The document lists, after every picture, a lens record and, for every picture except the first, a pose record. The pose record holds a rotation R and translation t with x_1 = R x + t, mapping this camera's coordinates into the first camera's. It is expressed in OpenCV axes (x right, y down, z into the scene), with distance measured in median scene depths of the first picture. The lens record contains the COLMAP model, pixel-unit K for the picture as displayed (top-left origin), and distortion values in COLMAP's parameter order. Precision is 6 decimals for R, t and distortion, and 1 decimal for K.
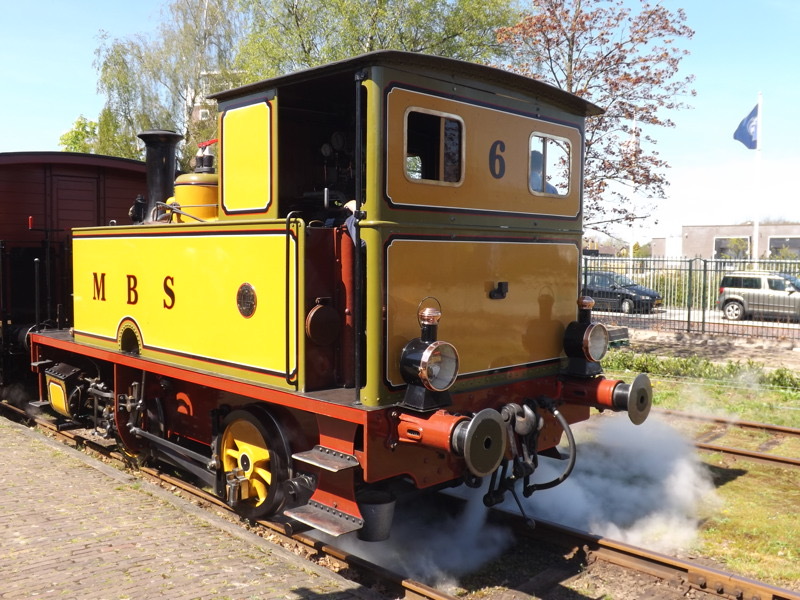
lens RADIAL K [[746.5, 0, 400.1], [0, 746.5, 300.1], [0, 0, 1]] dist [0.012229, 0.000000]
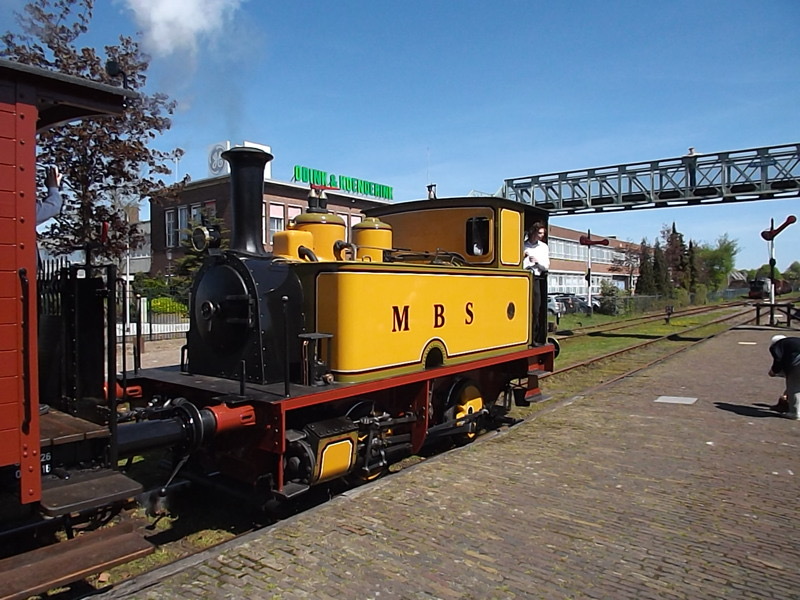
lens RADIAL K [[581.6, 0, 394.7], [0, 581.6, 297.7], [0, 0, 1]] dist [-0.051651, 0.001072]
pose [[-0.125264, -0.025685, 0.991791, -1.333847], [0.064855, 0.997315, 0.034020, -0.083571], [-0.990001, 0.068584, -0.123262, 1.197269]]
